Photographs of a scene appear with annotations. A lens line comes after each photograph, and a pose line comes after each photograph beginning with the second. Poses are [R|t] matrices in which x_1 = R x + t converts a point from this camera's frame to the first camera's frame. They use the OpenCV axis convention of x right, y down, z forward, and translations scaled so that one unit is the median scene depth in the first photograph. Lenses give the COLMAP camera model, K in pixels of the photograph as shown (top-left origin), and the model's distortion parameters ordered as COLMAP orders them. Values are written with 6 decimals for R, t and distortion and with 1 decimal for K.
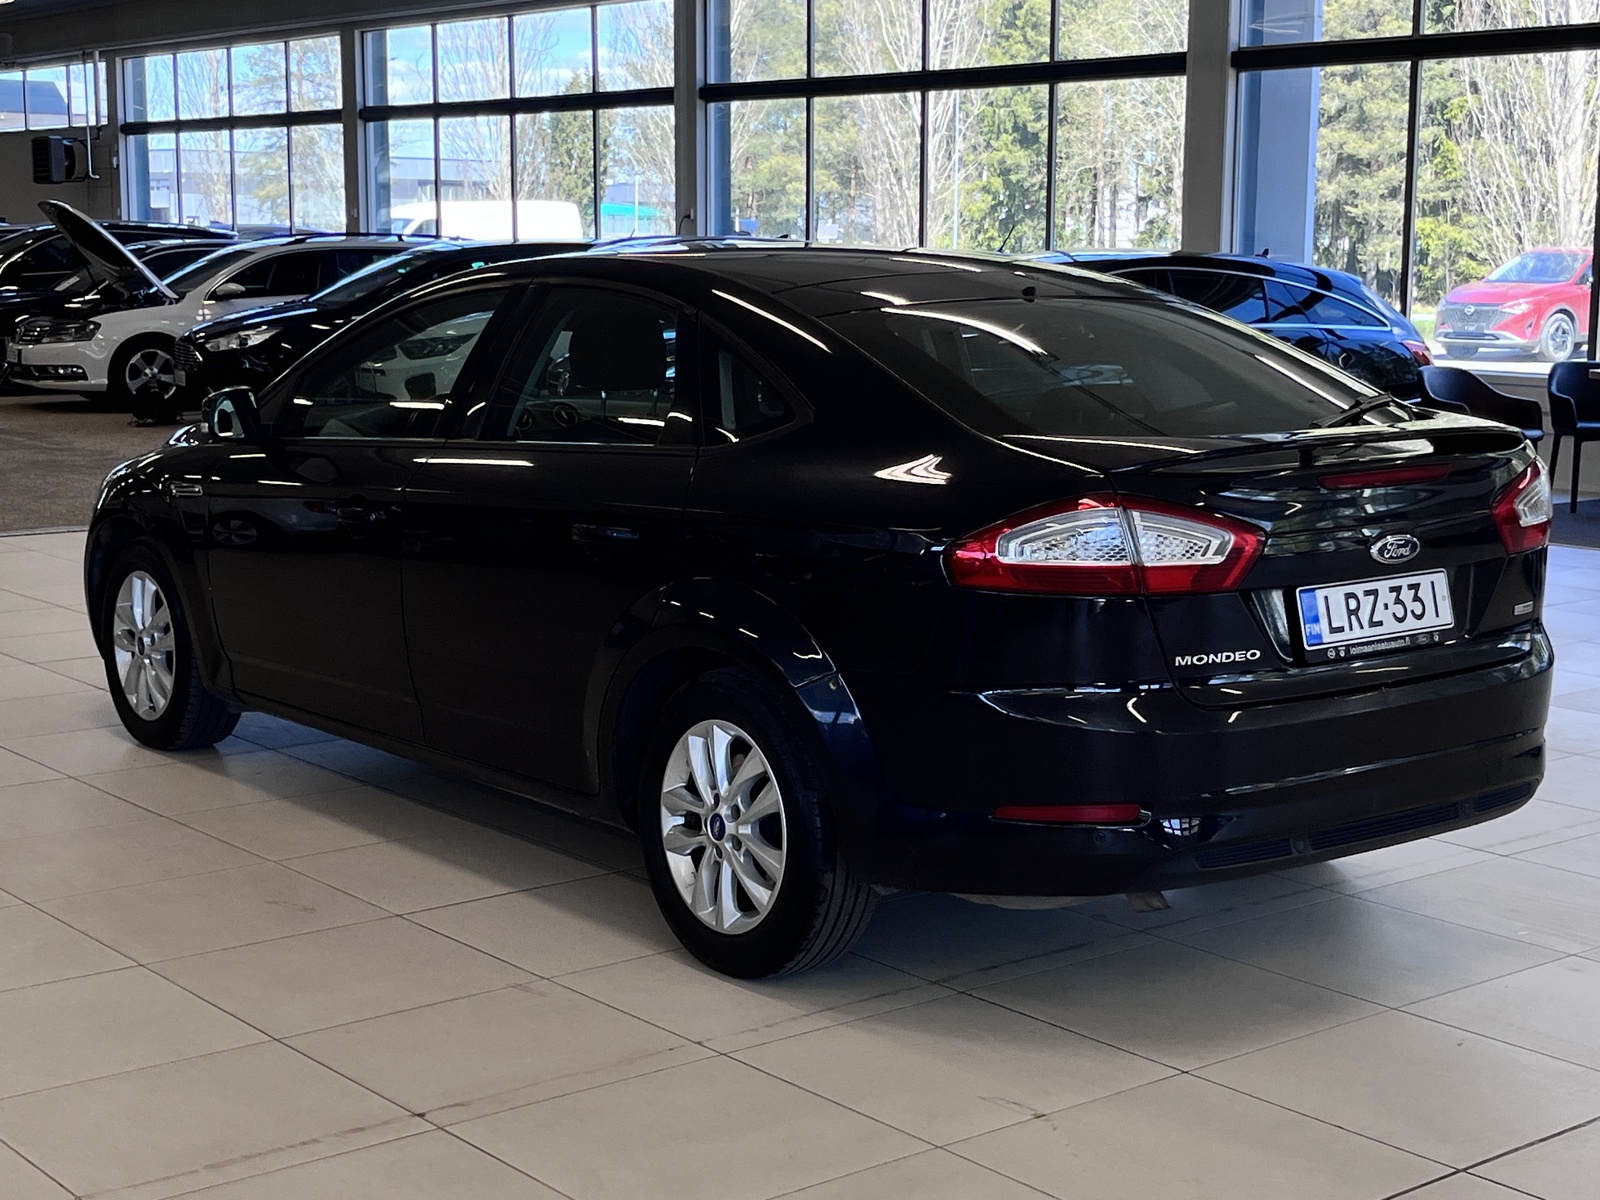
lens RADIAL K [[2467.5, 0, 825.9], [0, 2467.5, 599.1], [0, 0, 1]] dist [0.093718, -0.215415]
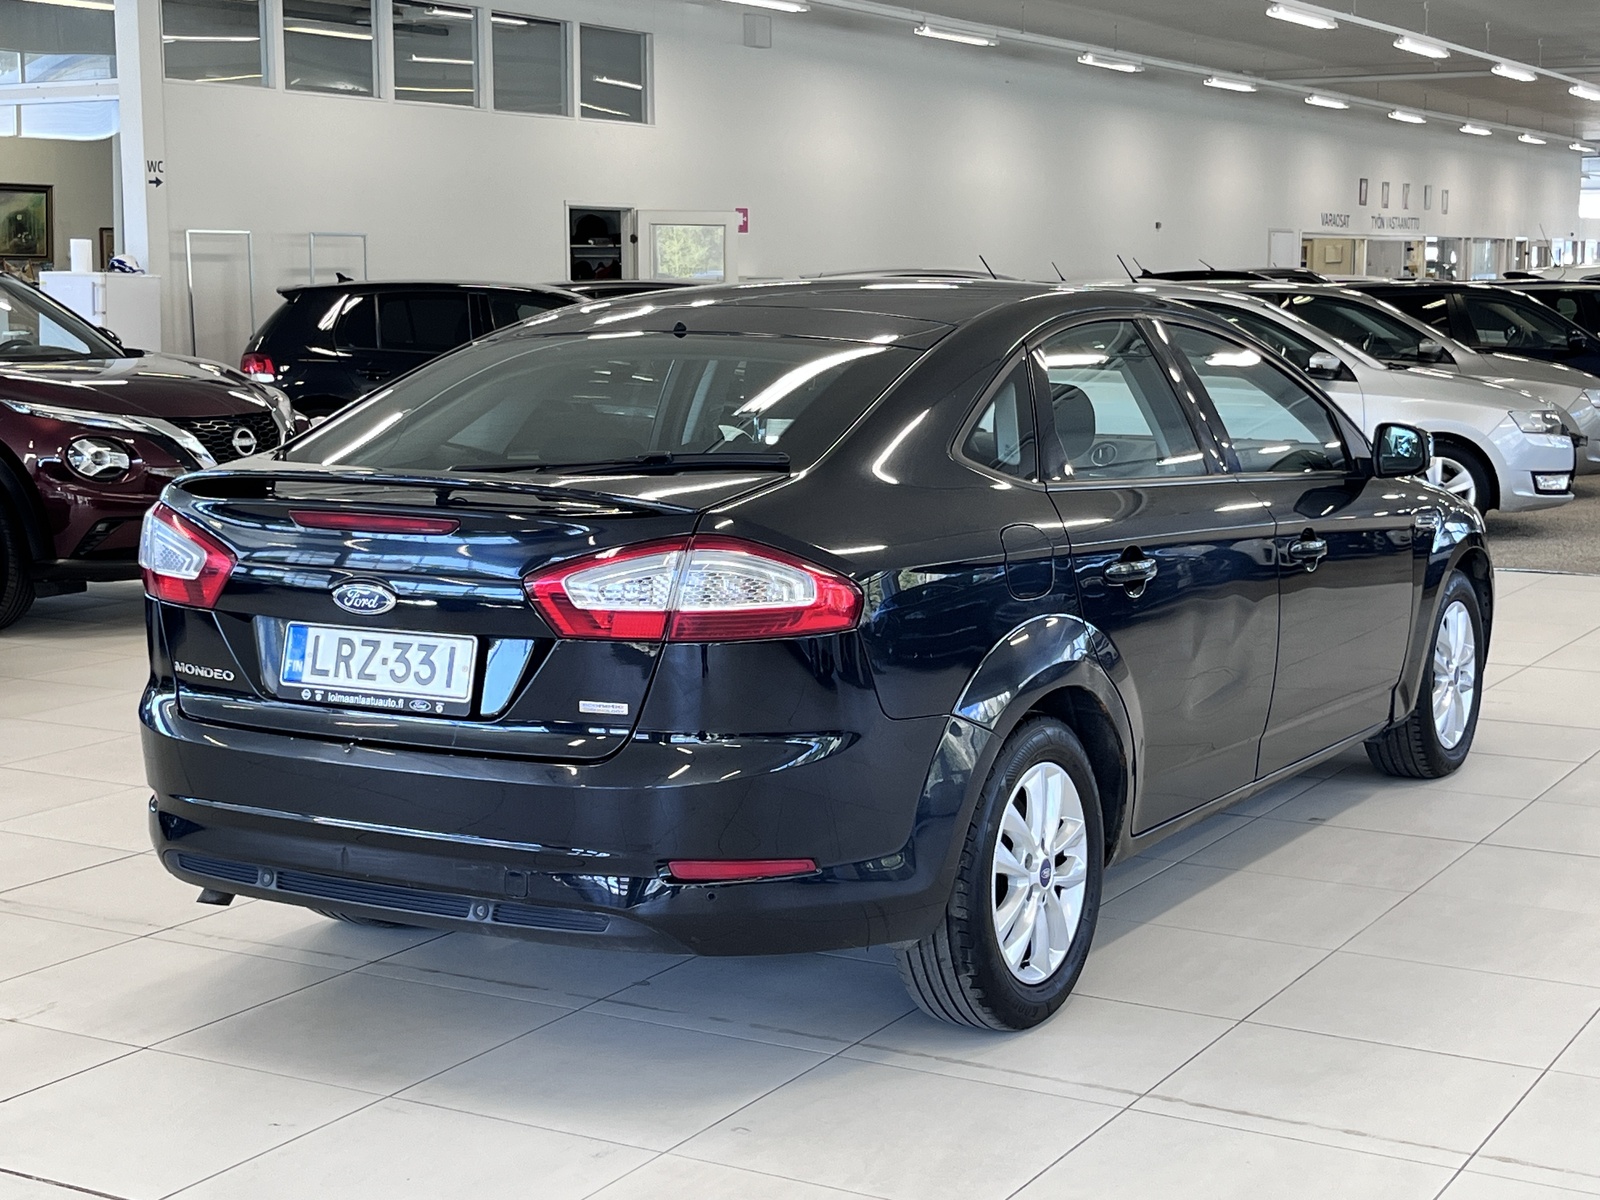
lens RADIAL K [[2467.5, 0, 825.9], [0, 2467.5, 599.1], [0, 0, 1]] dist [0.093718, -0.215415]
pose [[0.366582, 0.116341, -0.923083, 1.152862], [-0.132584, 0.988558, 0.071940, -0.110151], [0.920890, 0.096014, 0.377813, 0.802006]]
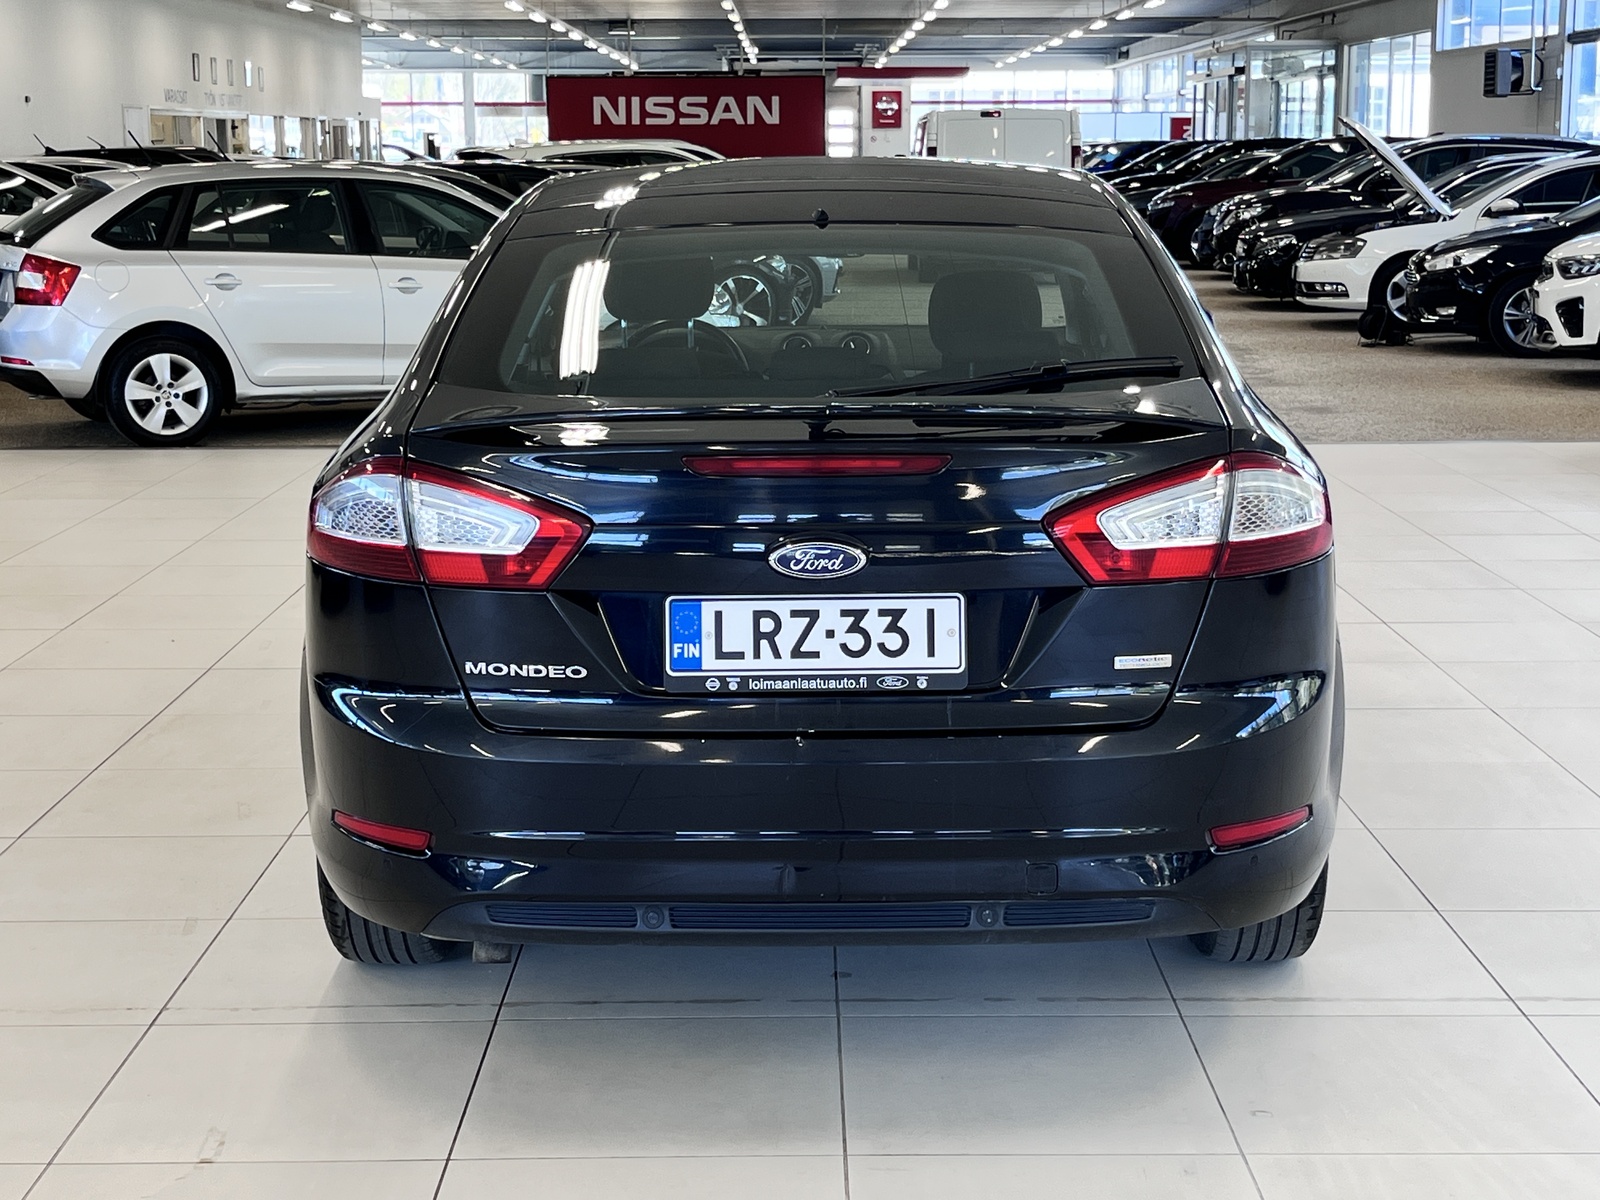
lens RADIAL K [[2467.5, 0, 825.9], [0, 2467.5, 599.1], [0, 0, 1]] dist [0.093718, -0.215415]
pose [[0.780597, 0.103747, -0.616364, 0.698179], [-0.082922, 0.994601, 0.062396, -0.055553], [0.619509, 0.002404, 0.784986, 0.401452]]
